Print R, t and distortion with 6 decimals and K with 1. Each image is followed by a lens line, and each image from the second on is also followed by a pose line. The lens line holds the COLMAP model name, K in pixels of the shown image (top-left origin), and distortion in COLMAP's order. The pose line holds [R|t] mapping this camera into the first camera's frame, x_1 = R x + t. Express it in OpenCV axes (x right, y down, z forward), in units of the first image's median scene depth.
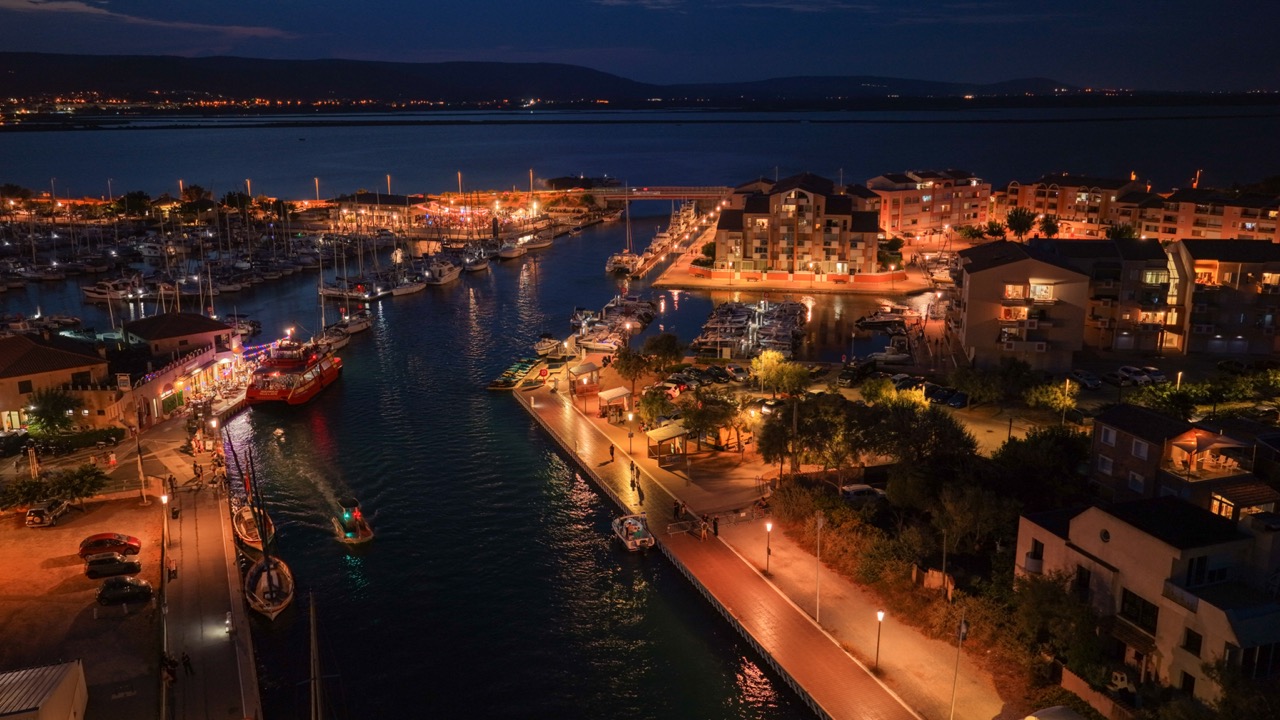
lens RADIAL K [[1056.8, 0, 668.5], [0, 1056.8, 355.7], [0, 0, 1]] dist [-0.007429, 0.015227]
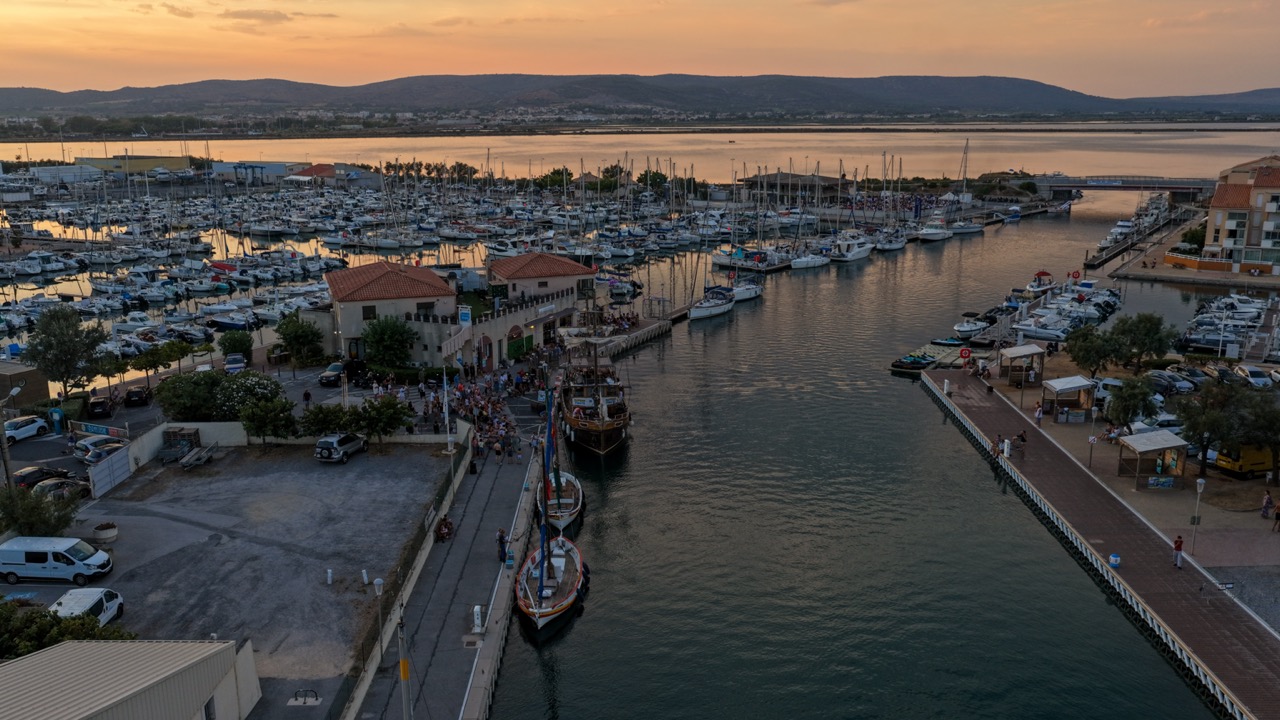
lens RADIAL K [[1056.8, 0, 668.5], [0, 1056.8, 355.7], [0, 0, 1]] dist [-0.007429, 0.015227]
pose [[0.923004, 0.082709, -0.375796, -0.031848], [-0.091434, 0.995796, -0.005409, 0.043129], [0.373769, 0.039353, 0.926687, 0.241152]]
